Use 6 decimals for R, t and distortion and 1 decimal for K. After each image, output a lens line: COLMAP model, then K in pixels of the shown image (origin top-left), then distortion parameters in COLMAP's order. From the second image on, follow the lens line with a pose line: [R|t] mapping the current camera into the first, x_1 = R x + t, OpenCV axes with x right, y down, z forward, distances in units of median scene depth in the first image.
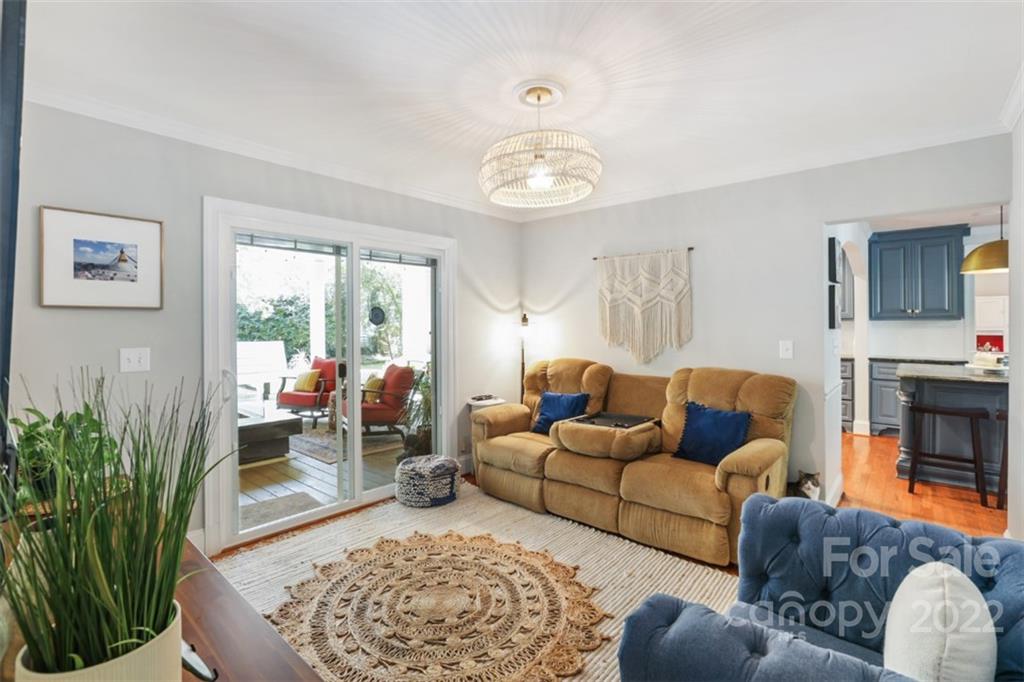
lens RADIAL K [[468.0, 0, 518.5], [0, 468.0, 325.4], [0, 0, 1]] dist [-0.003924, -0.000174]
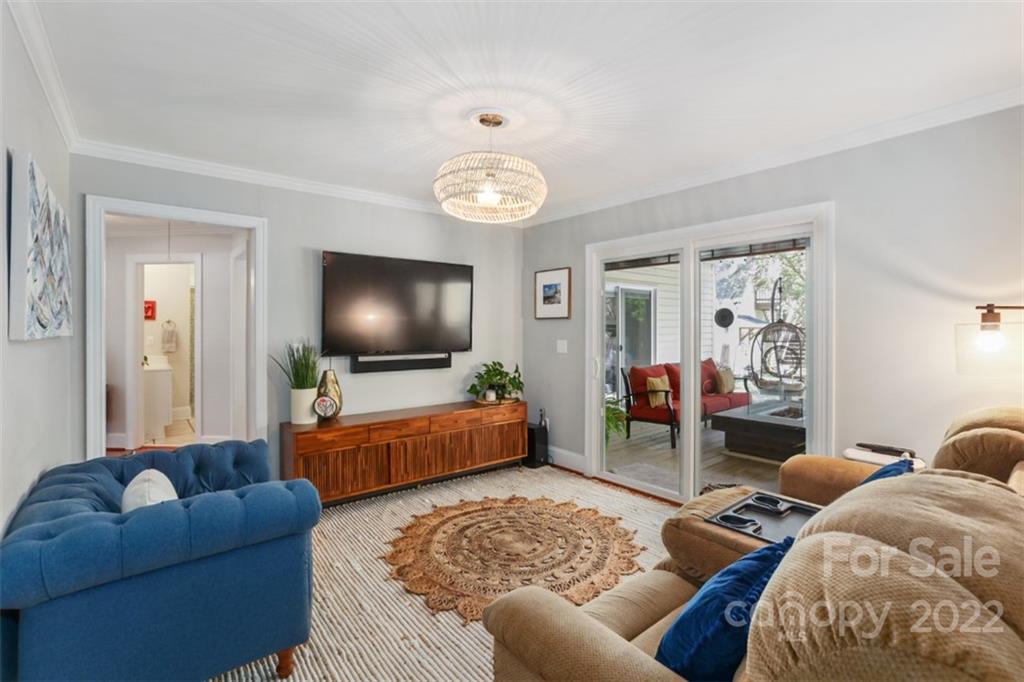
lens RADIAL K [[468.0, 0, 514.4], [0, 468.0, 332.6], [0, 0, 1]] dist [-0.003924, -0.000174]
pose [[-0.149492, 0.015232, -0.988646, 0.983716], [-0.002596, 0.999872, 0.015797, -0.008052], [0.988760, 0.004928, -0.149433, 1.064872]]
